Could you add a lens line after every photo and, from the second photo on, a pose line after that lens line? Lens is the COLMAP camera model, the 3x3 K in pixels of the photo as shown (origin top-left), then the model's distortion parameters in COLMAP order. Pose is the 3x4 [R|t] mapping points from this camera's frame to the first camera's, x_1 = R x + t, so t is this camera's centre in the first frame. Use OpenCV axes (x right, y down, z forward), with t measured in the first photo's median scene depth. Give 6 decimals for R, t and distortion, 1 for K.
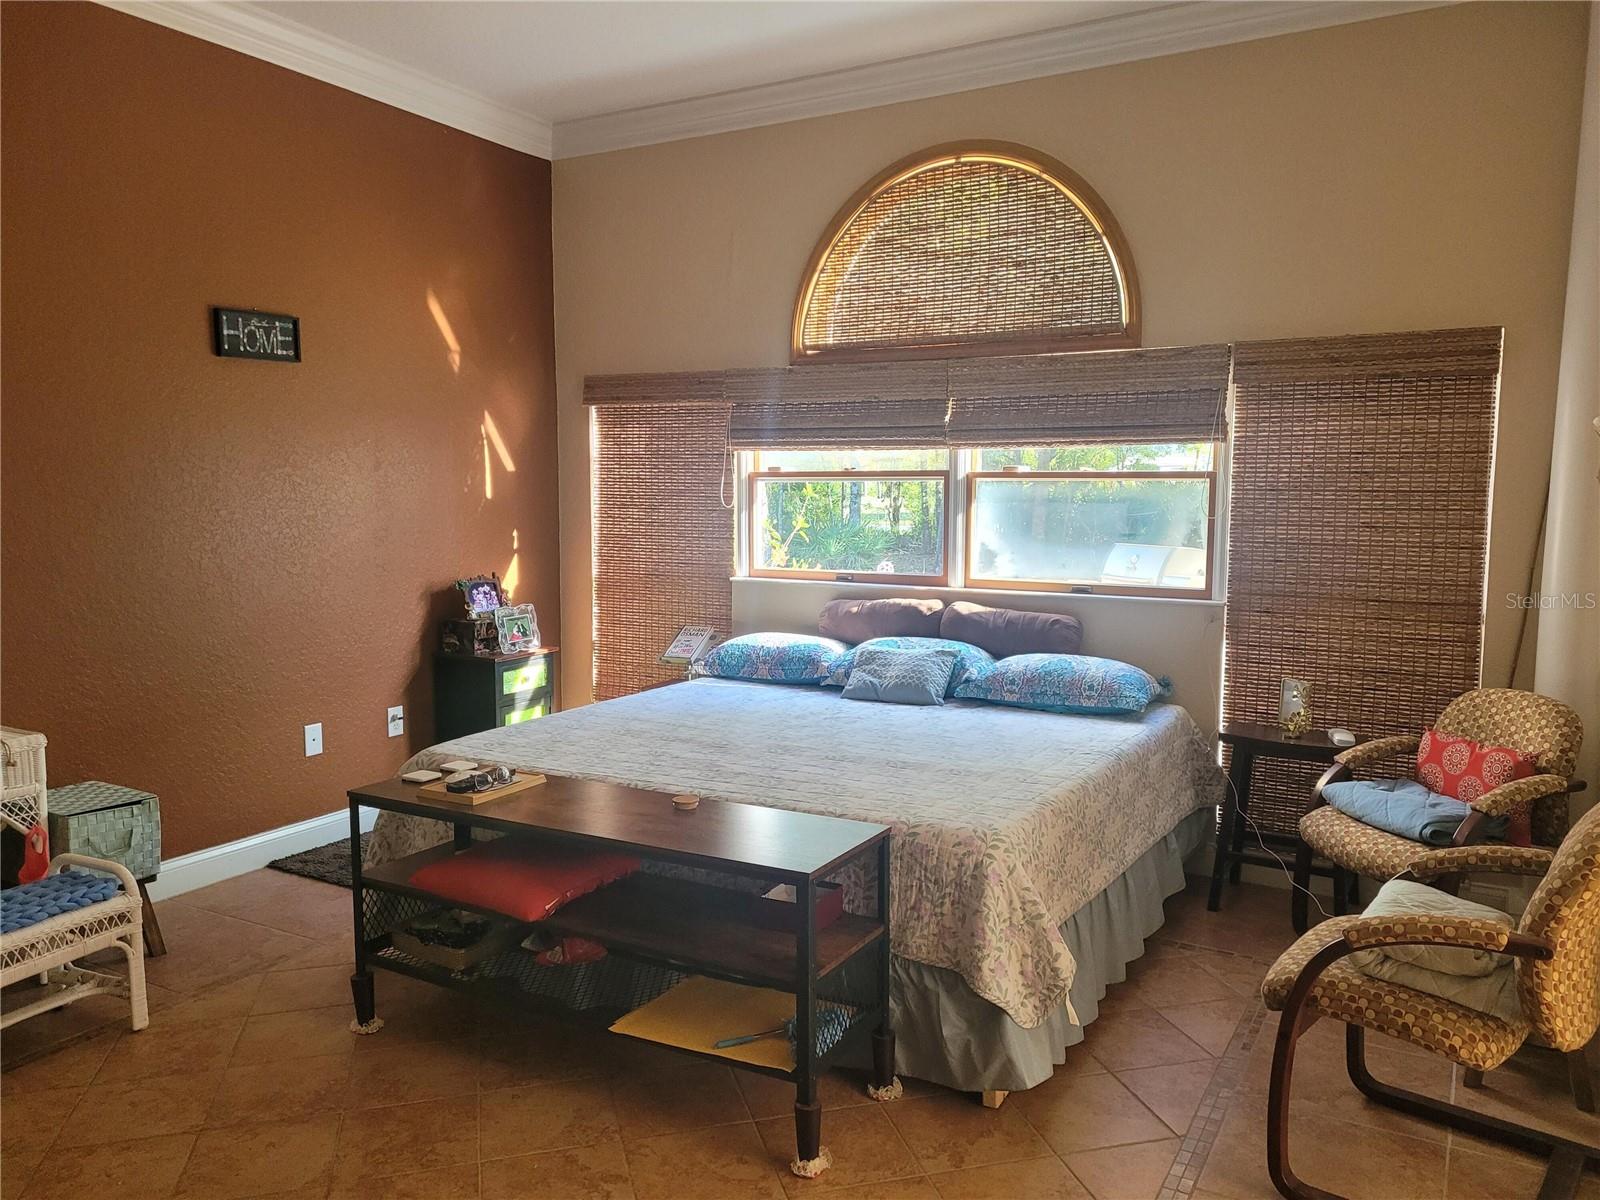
lens RADIAL K [[1210.4, 0, 802.0], [0, 1210.4, 600.3], [0, 0, 1]] dist [0.041193, -0.026074]
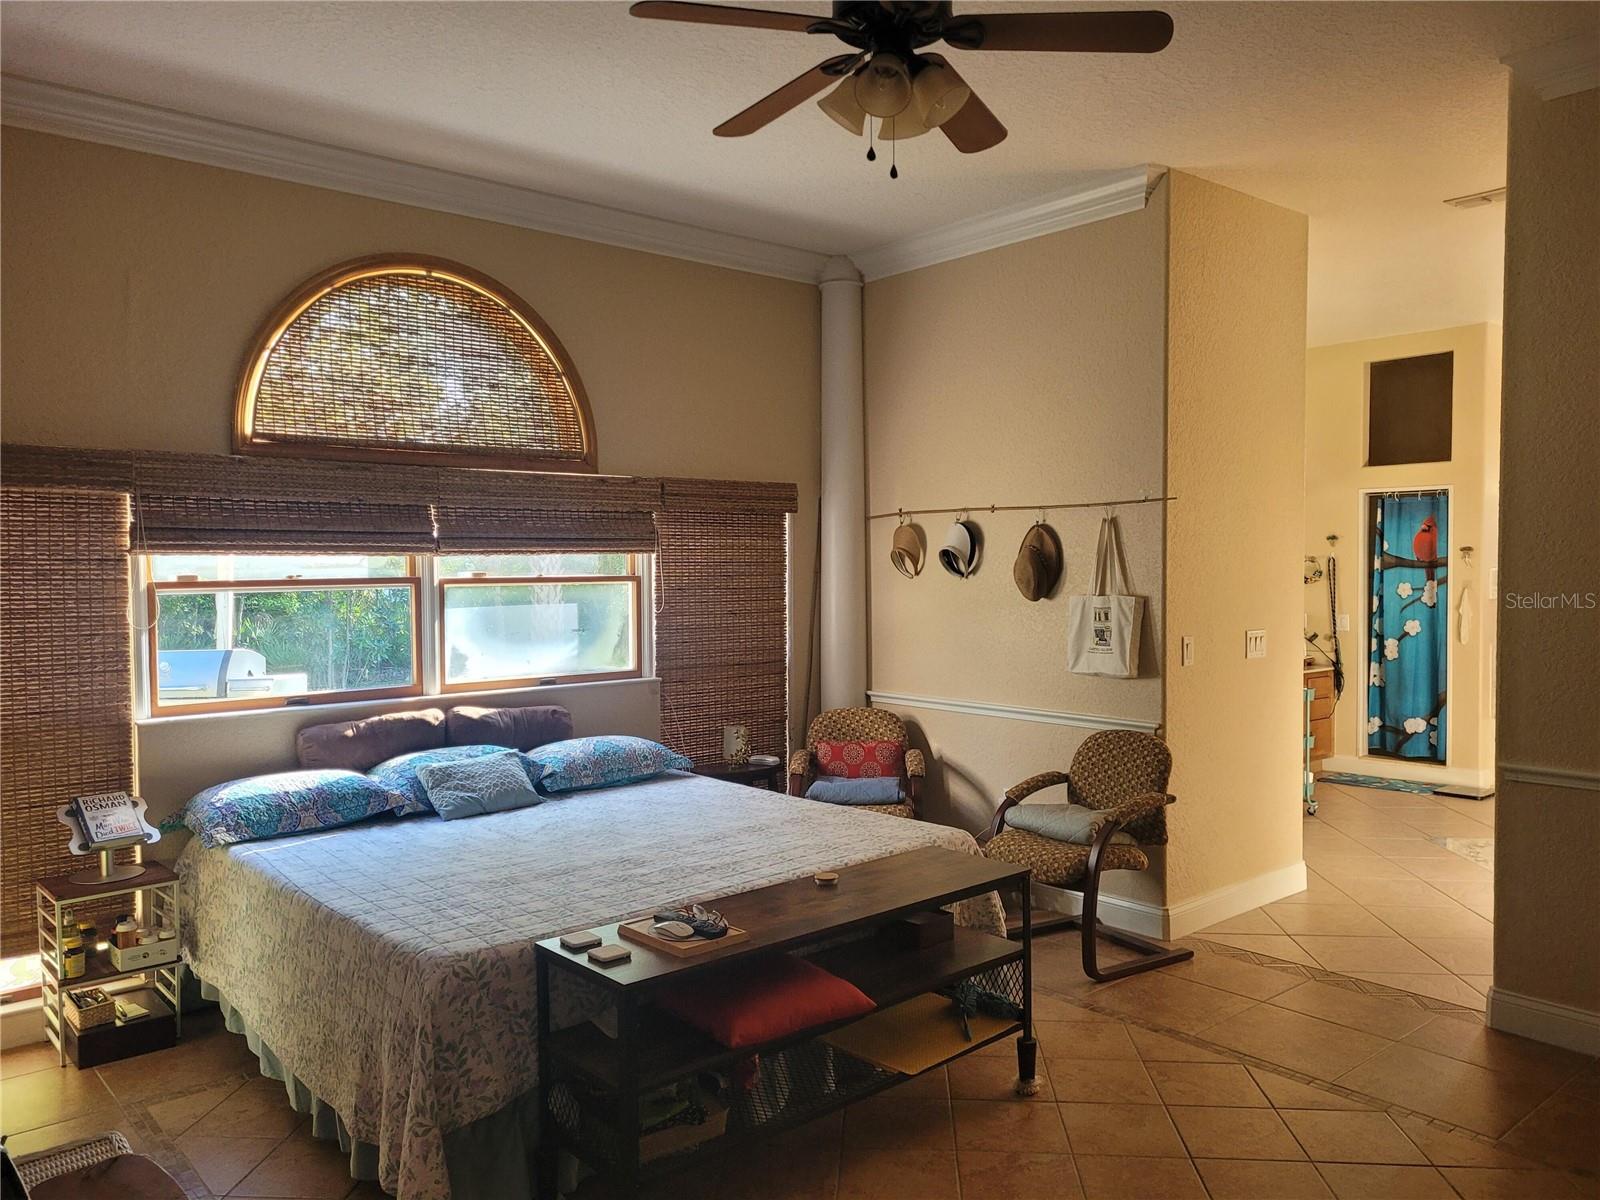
lens RADIAL K [[1210.4, 0, 799.8], [0, 1210.4, 601.0], [0, 0, 1]] dist [0.041193, -0.026074]
pose [[0.313791, -0.033043, 0.948917, -0.740394], [0.104619, 0.994512, 0.000035, -0.057461], [-0.943711, 0.099264, 0.315525, 0.412102]]
